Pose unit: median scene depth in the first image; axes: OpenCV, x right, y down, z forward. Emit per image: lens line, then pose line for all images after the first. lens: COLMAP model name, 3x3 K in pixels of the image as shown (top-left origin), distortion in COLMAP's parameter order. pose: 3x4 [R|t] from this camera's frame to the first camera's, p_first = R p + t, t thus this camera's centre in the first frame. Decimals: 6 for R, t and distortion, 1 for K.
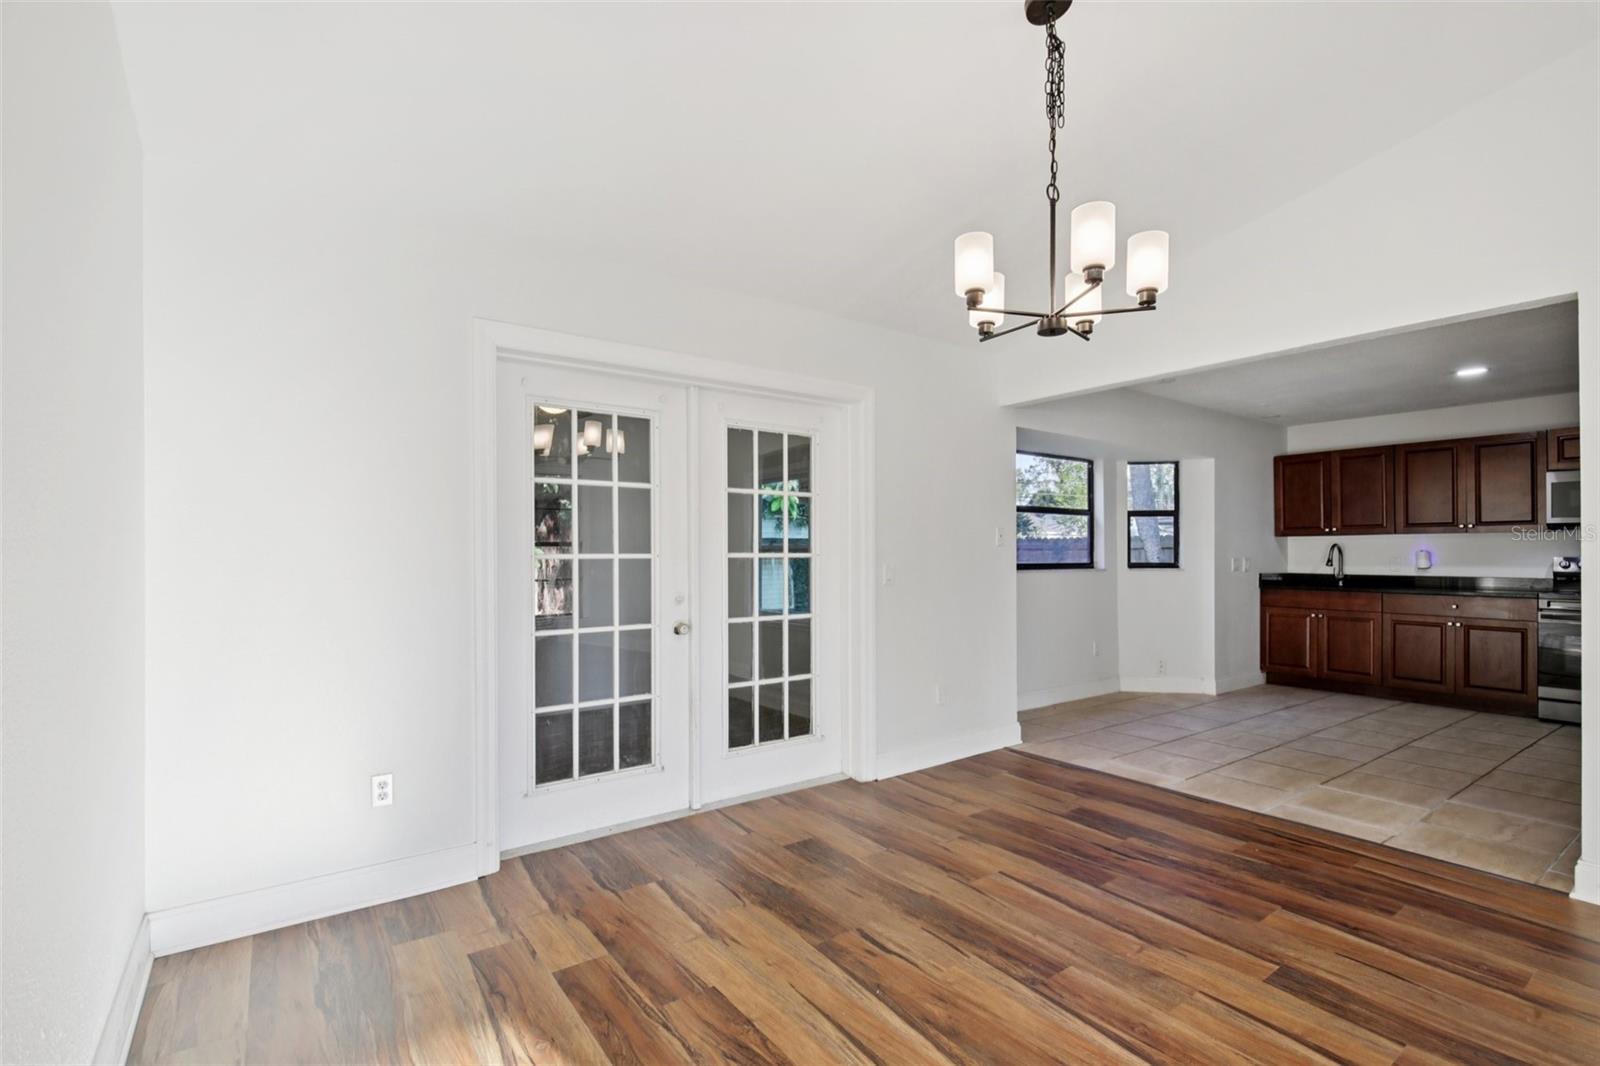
lens RADIAL K [[736.7, 0, 787.9], [0, 736.7, 552.8], [0, 0, 1]] dist [0.000364, 0.000095]
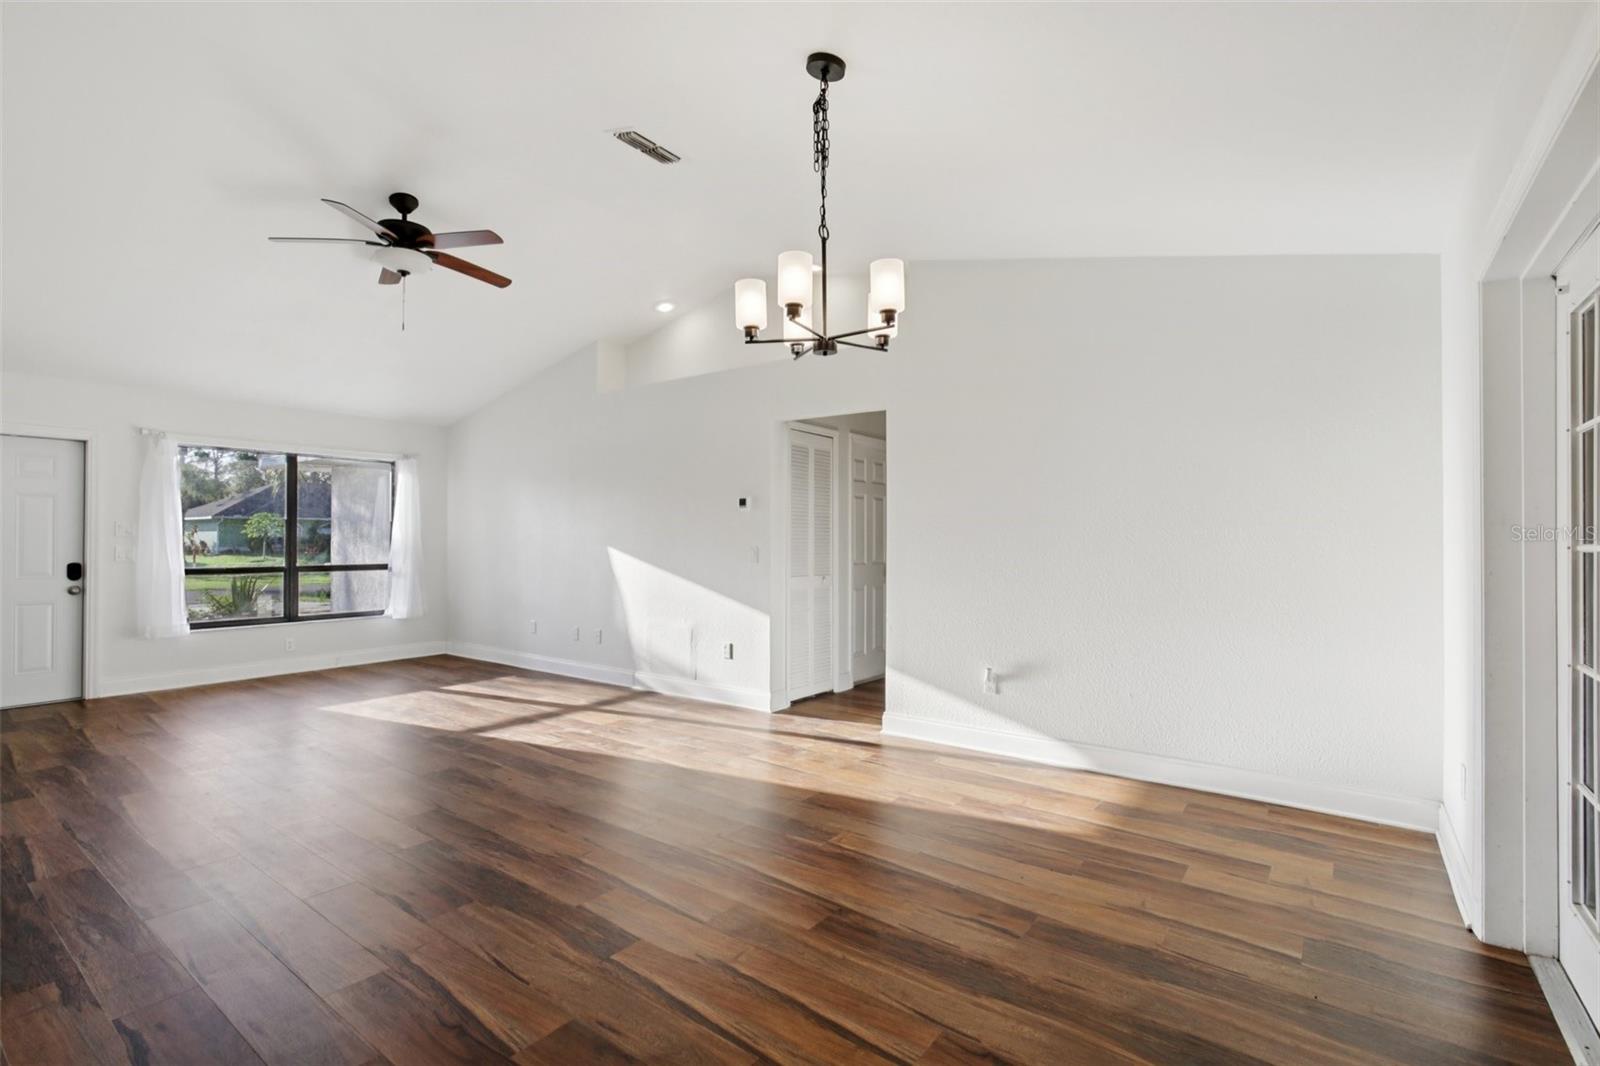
lens RADIAL K [[725.8, 0, 777.5], [0, 725.8, 534.3], [0, 0, 1]] dist [-0.004428, -0.000483]
pose [[-0.958931, -0.002477, -0.283630, 0.541254], [0.000332, 0.999951, -0.009858, 0.001397], [0.283640, -0.009548, -0.958883, 1.489109]]
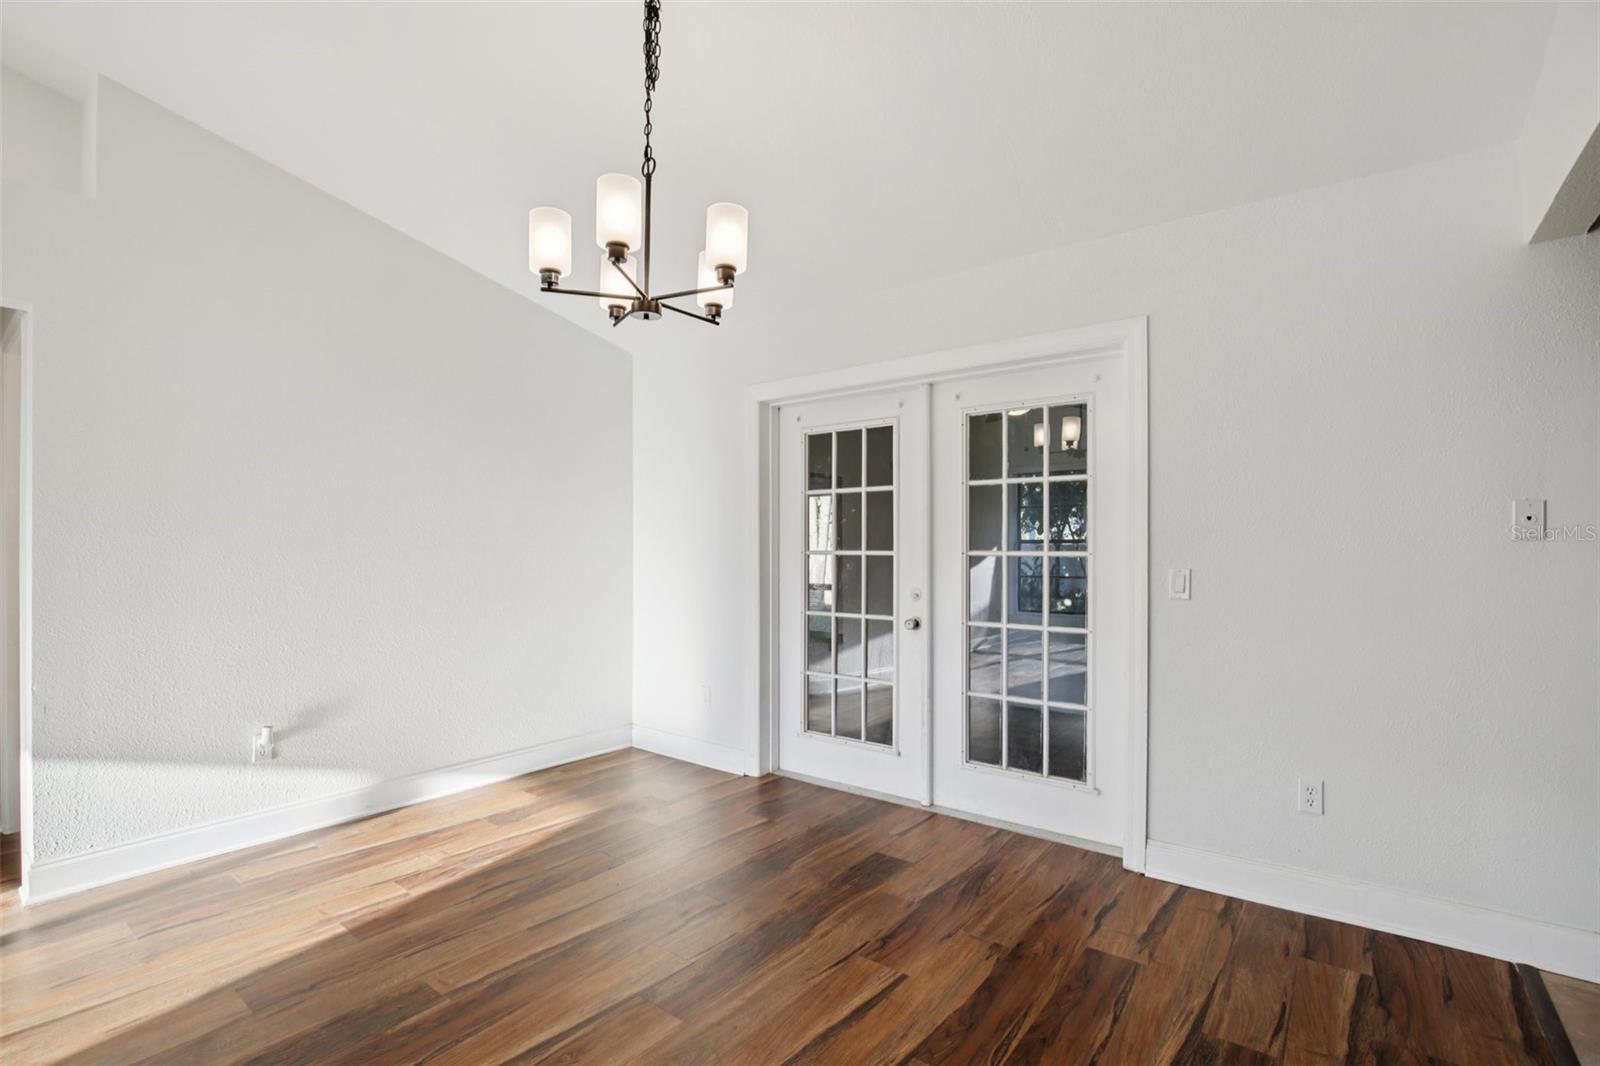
lens RADIAL K [[732.4, 0, 795.9], [0, 732.4, 549.2], [0, 0, 1]] dist [-0.024915, 0.000915]
pose [[0.277038, 0.000059, -0.960859, 0.933346], [-0.001745, 0.999998, -0.000441, -0.000618], [0.960857, 0.001799, 0.277038, 0.663043]]
